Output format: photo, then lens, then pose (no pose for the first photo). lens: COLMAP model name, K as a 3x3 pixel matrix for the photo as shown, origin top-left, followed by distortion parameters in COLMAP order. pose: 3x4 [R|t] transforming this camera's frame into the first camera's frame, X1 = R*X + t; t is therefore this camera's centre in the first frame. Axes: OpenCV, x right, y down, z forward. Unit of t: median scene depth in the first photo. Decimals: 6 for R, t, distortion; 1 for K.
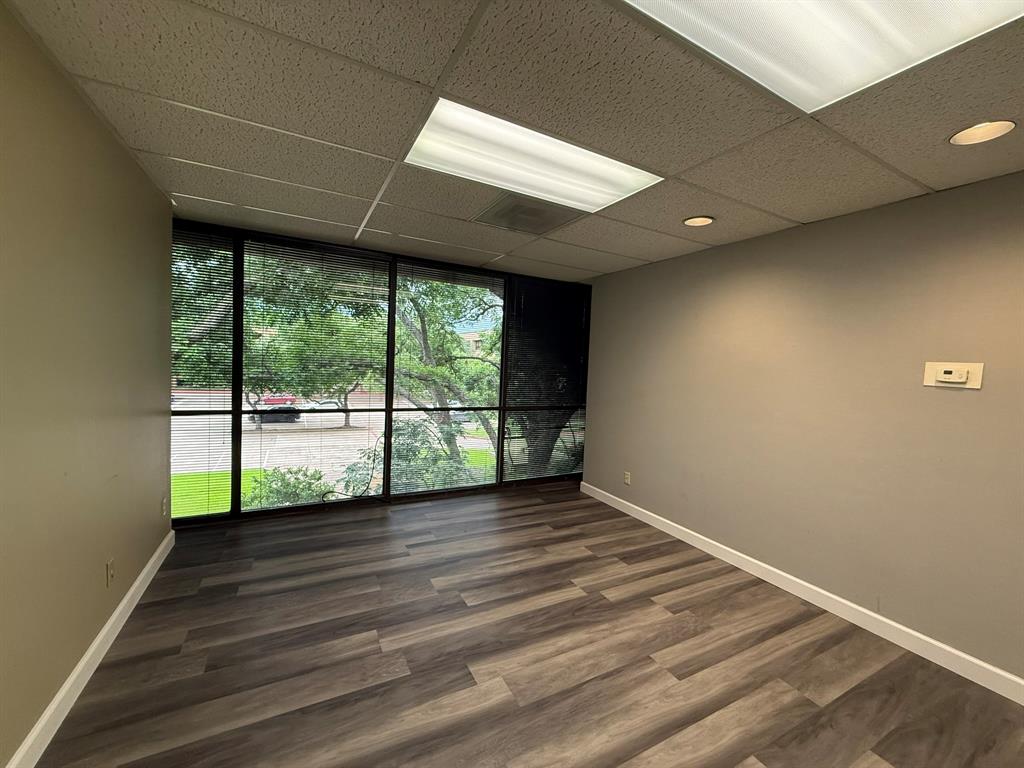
lens RADIAL K [[406.7, 0, 507.3], [0, 406.7, 385.0], [0, 0, 1]] dist [-0.002859, 0.000833]
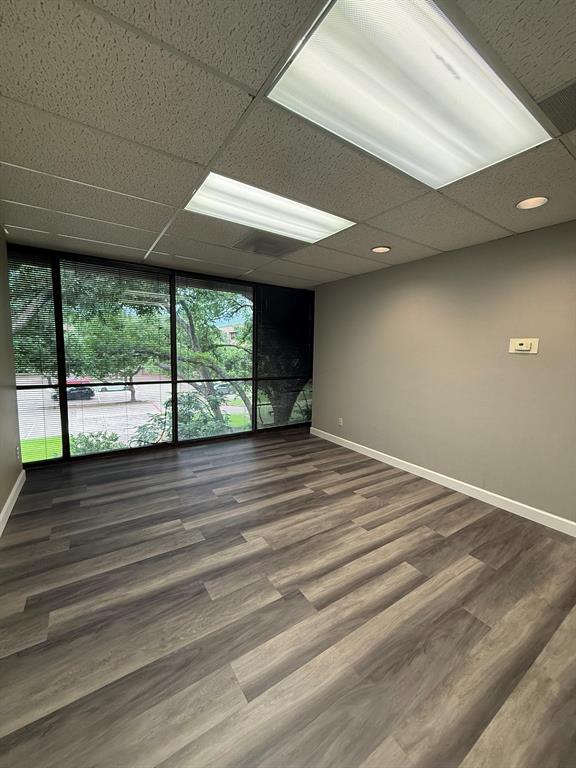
lens RADIAL K [[305.0, 0, 286.9], [0, 305.0, 380.3], [0, 0, 1]] dist [-0.002859, 0.000833]
pose [[0.994583, -0.033207, 0.098502, -0.009637], [0.028329, 0.998322, 0.050509, 0.020471], [-0.100014, -0.047445, 0.993854, -0.133623]]
